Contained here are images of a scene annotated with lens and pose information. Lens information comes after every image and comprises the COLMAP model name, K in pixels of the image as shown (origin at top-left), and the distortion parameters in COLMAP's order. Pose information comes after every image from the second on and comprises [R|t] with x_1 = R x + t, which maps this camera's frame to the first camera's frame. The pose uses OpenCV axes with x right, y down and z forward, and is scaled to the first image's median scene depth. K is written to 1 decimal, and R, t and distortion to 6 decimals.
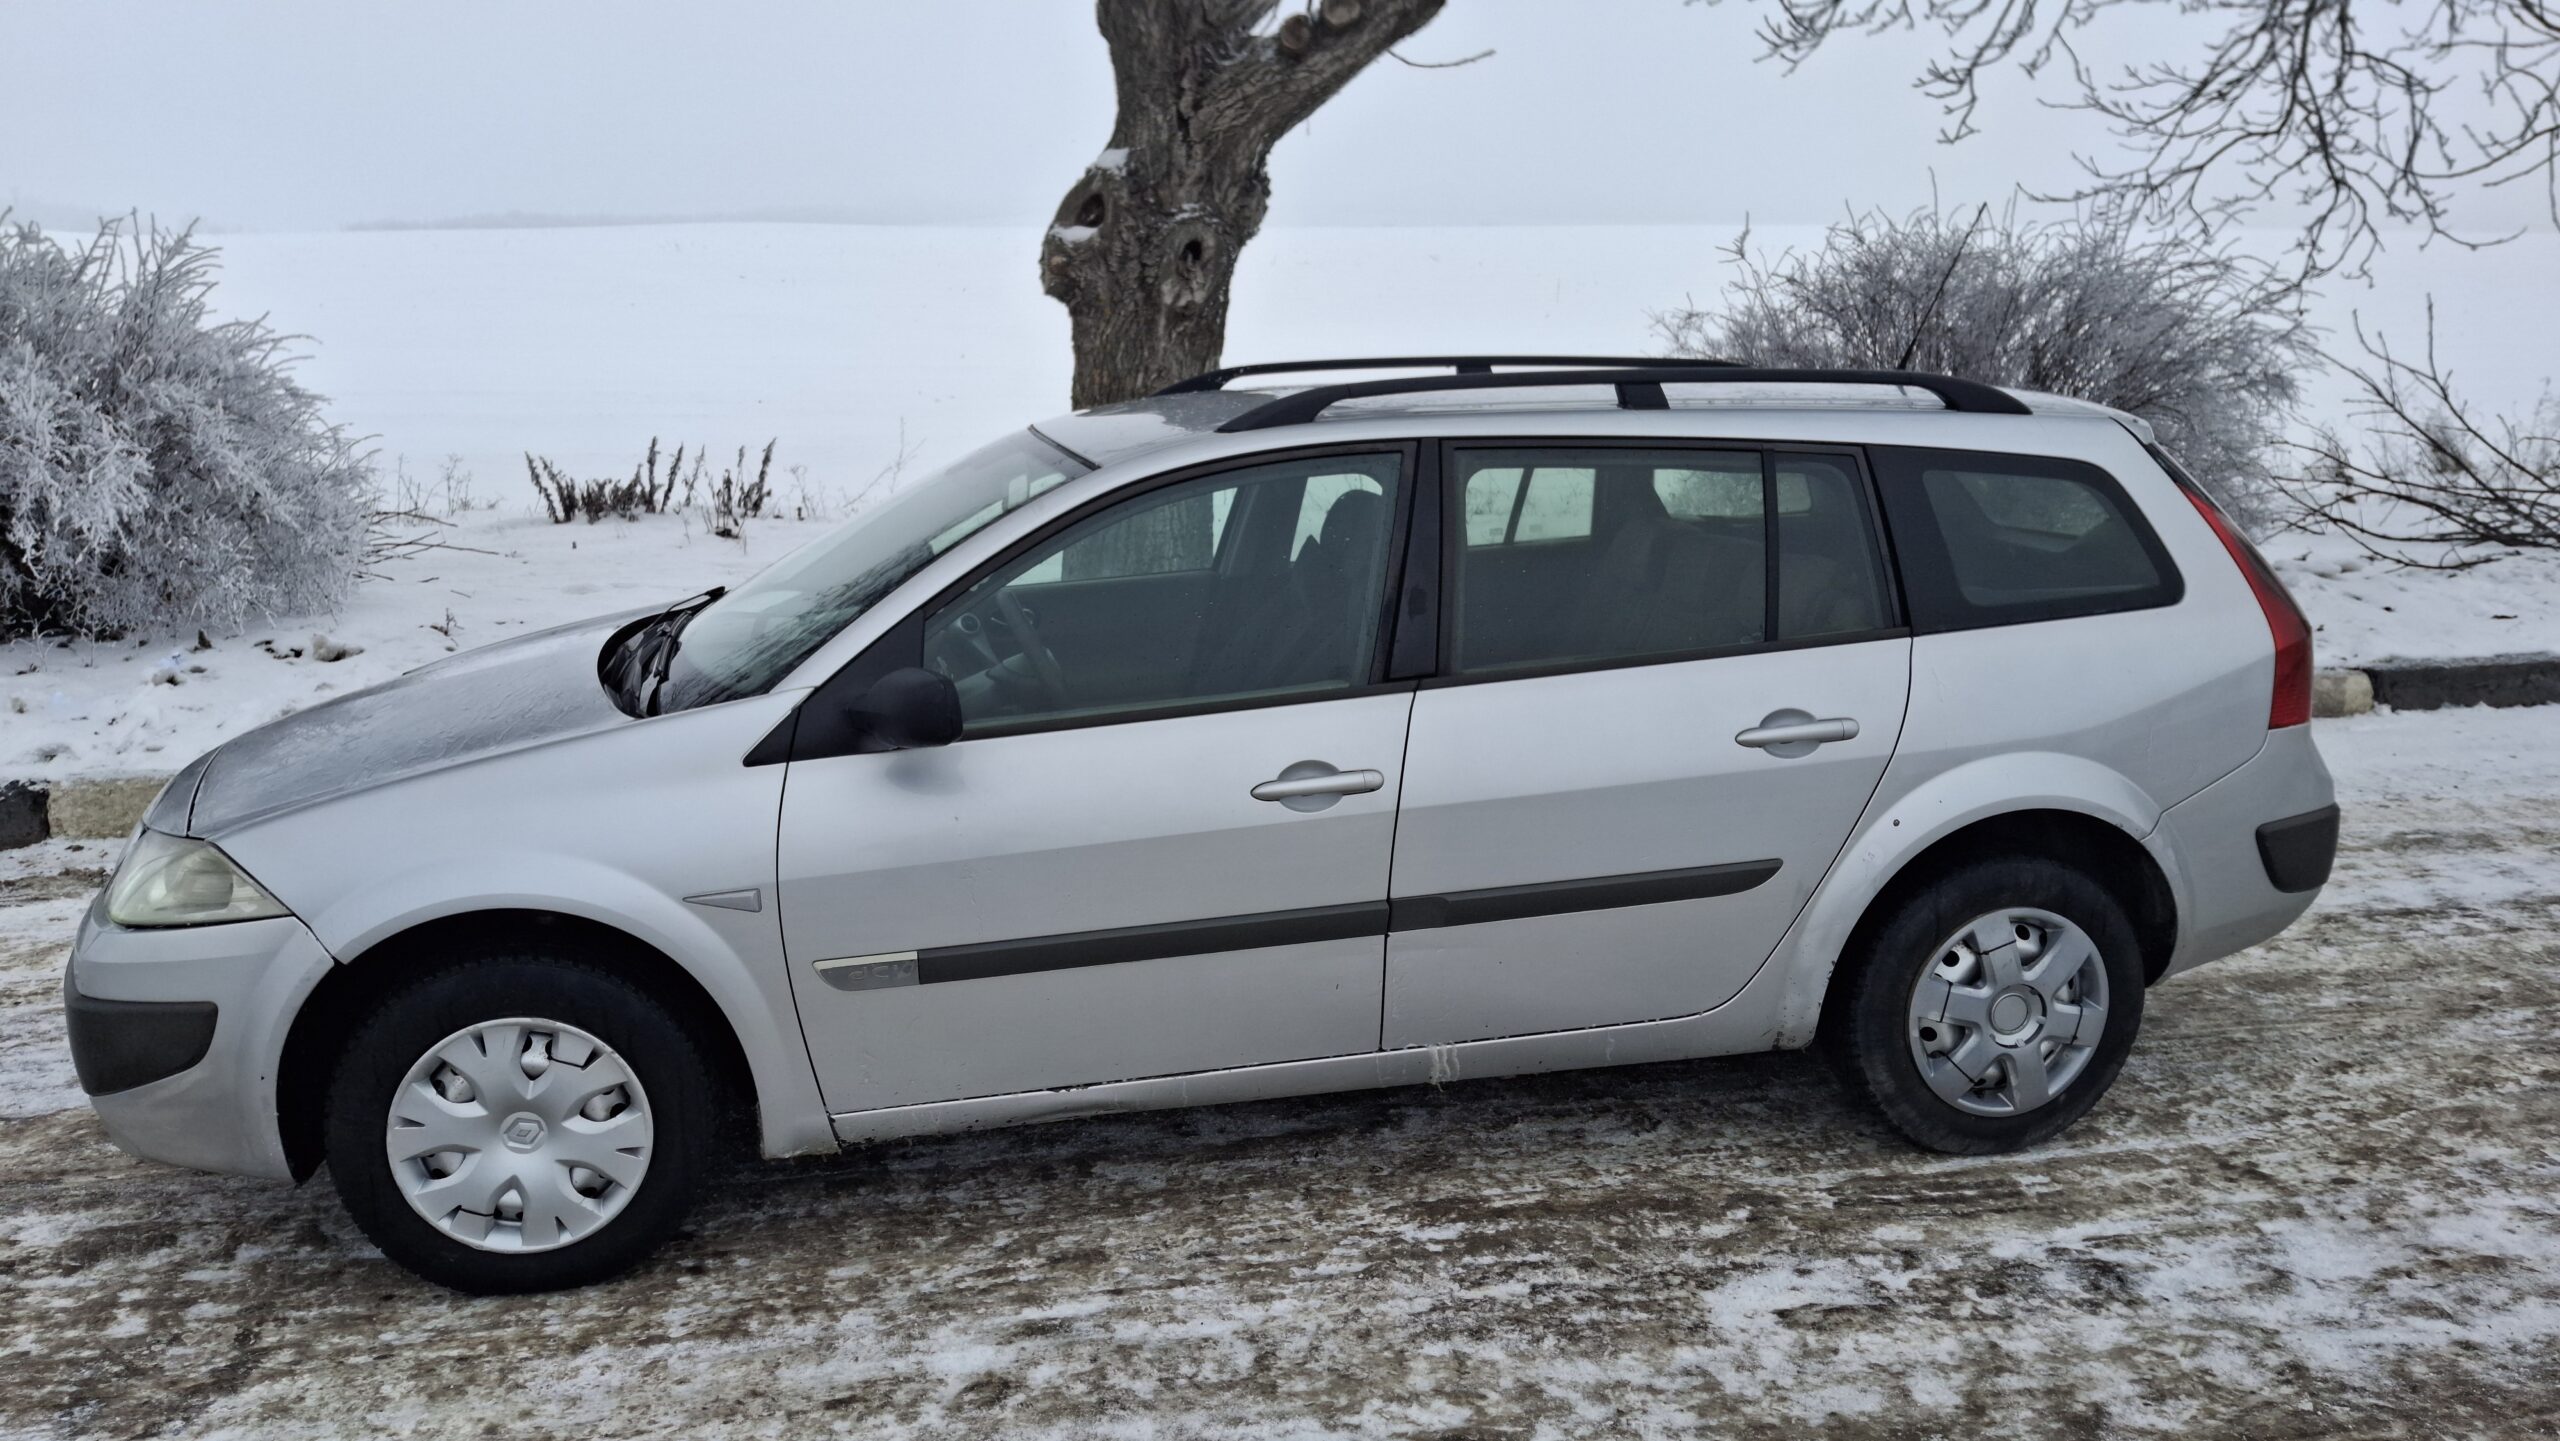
lens RADIAL K [[1903.6, 0, 1280.0], [0, 1903.6, 720.5], [0, 0, 1]] dist [0.119654, -0.204337]
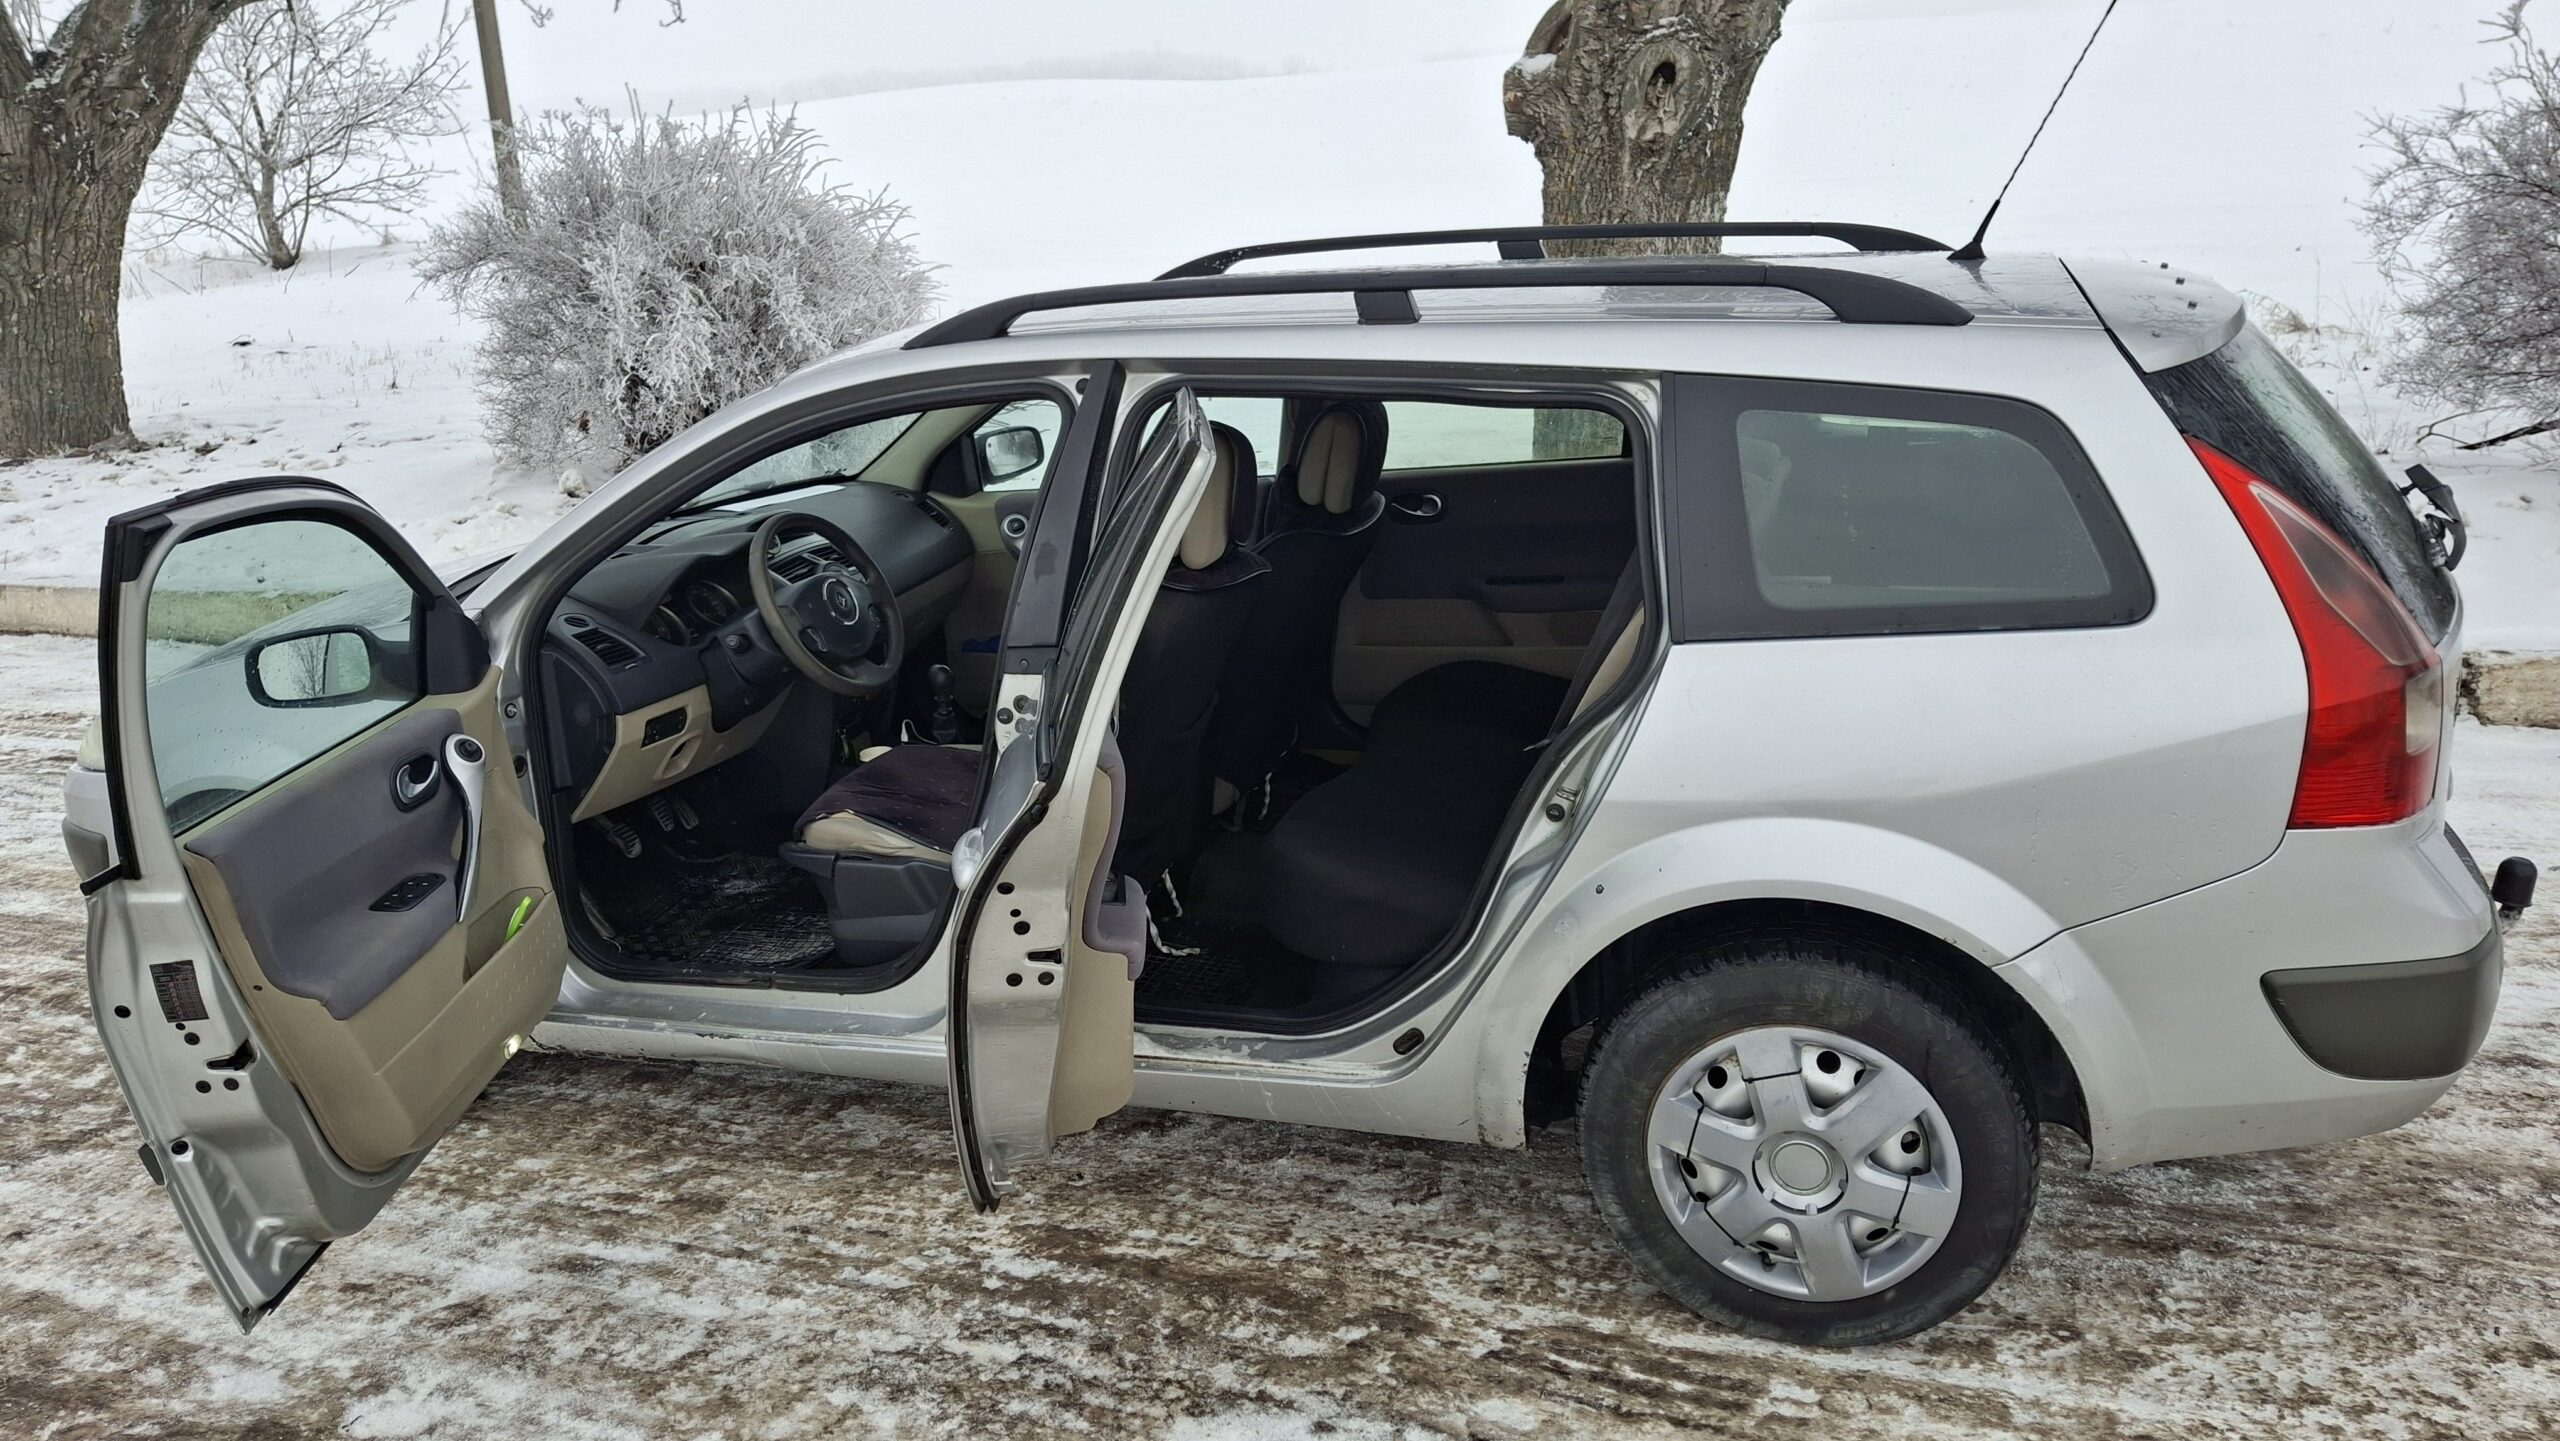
lens RADIAL K [[1903.6, 0, 1280.0], [0, 1903.6, 720.5], [0, 0, 1]] dist [0.119654, -0.204337]
pose [[0.855083, 0.110222, -0.506640, 0.283387], [-0.060783, 0.991715, 0.113166, -0.043344], [0.514915, -0.065972, 0.854699, 0.145626]]
